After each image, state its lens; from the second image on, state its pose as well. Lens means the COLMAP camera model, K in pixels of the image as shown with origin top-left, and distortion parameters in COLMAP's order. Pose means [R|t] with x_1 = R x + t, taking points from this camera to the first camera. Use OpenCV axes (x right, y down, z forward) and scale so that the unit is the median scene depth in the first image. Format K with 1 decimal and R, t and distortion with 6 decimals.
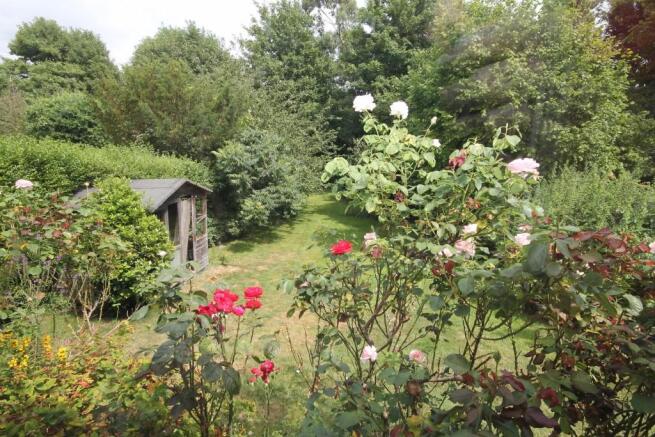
lens RADIAL K [[332.8, 0, 327.5], [0, 332.8, 218.5], [0, 0, 1]] dist [-0.000936, -0.000142]
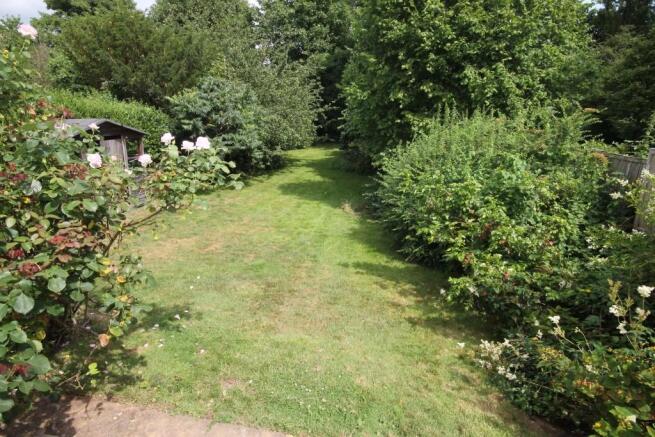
lens RADIAL K [[342.0, 0, 327.5], [0, 342.0, 218.5], [0, 0, 1]] dist [0.002531, 0.000360]
pose [[0.989974, 0.050381, -0.131961, 0.266764], [-0.035911, 0.993302, 0.109824, 0.035185], [0.136611, -0.103984, 0.985152, -0.044209]]
